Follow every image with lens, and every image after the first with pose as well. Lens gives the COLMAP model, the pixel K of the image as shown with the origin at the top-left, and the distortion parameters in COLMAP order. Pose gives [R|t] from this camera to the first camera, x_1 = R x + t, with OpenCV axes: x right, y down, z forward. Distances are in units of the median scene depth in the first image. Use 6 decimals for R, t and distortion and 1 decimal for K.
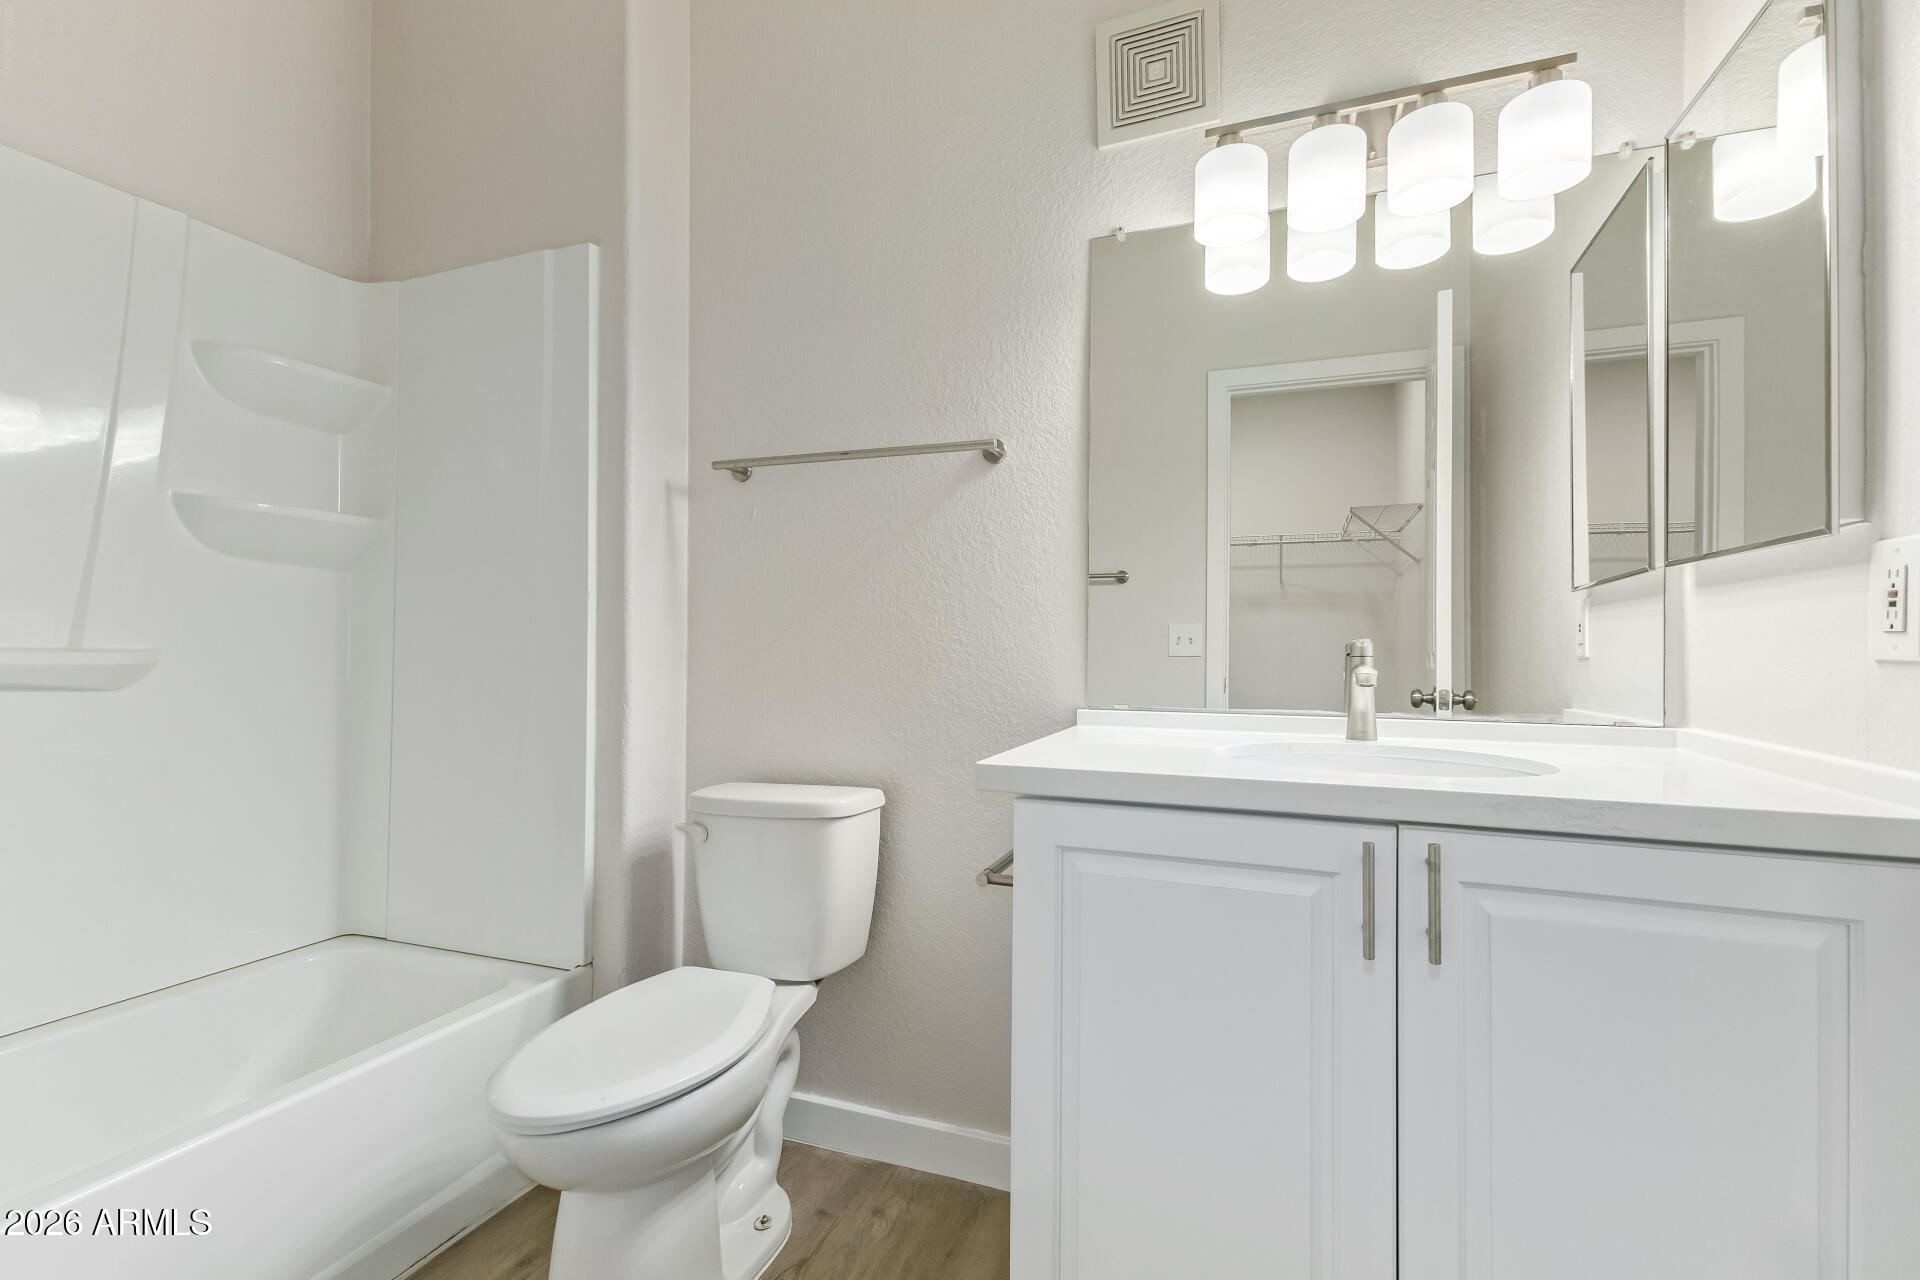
lens RADIAL K [[836.2, 0, 961.4], [0, 836.2, 639.9], [0, 0, 1]] dist [0.009732, 0.000037]
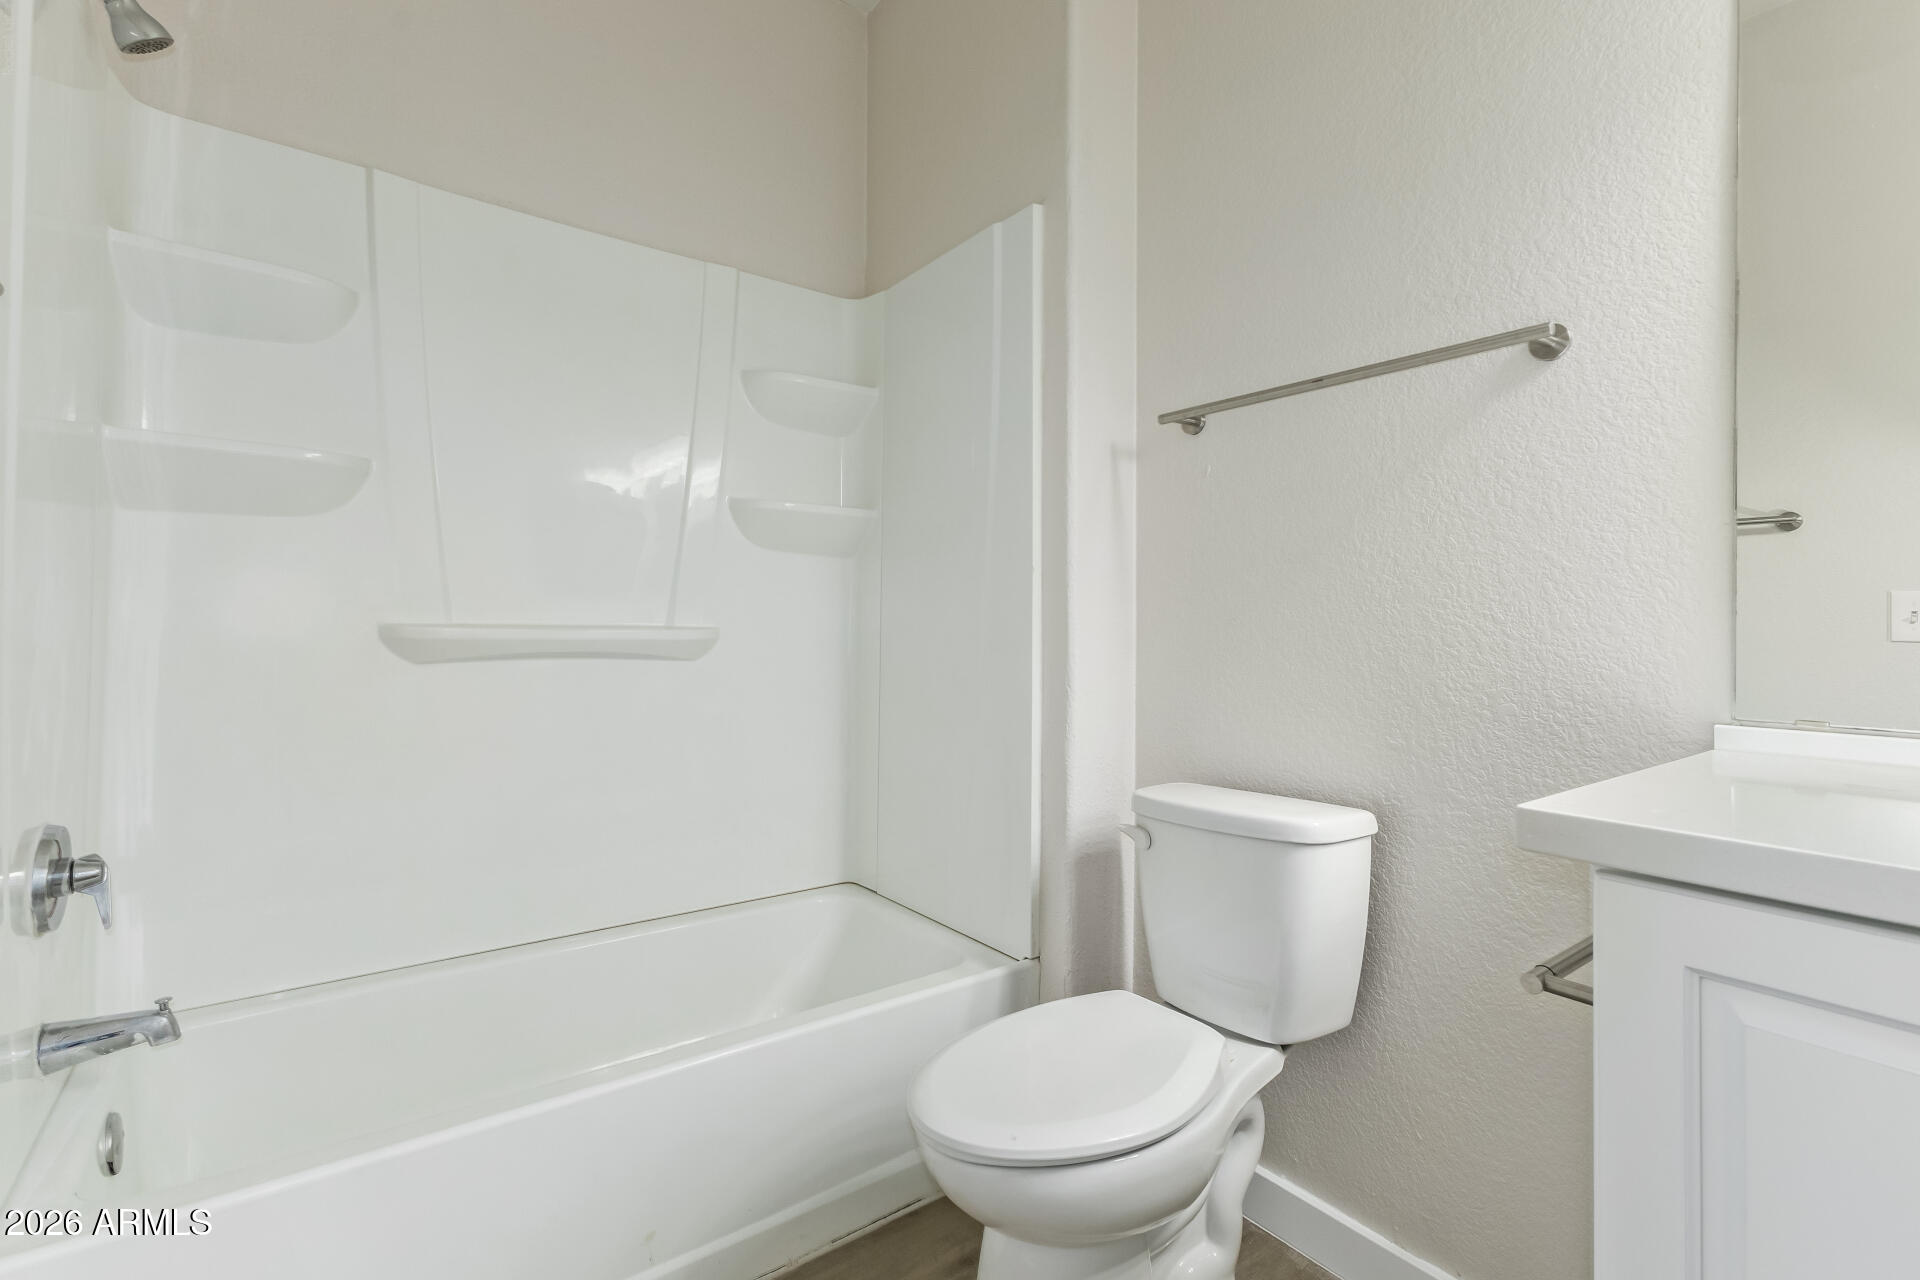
lens RADIAL K [[840.7, 0, 966.9], [0, 840.7, 616.8], [0, 0, 1]] dist [0.007789, -0.000329]
pose [[0.843191, -0.005962, -0.537582, 0.006559], [0.004143, 0.999981, -0.004592, 0.002218], [0.537599, 0.001645, 0.843199, 0.153903]]
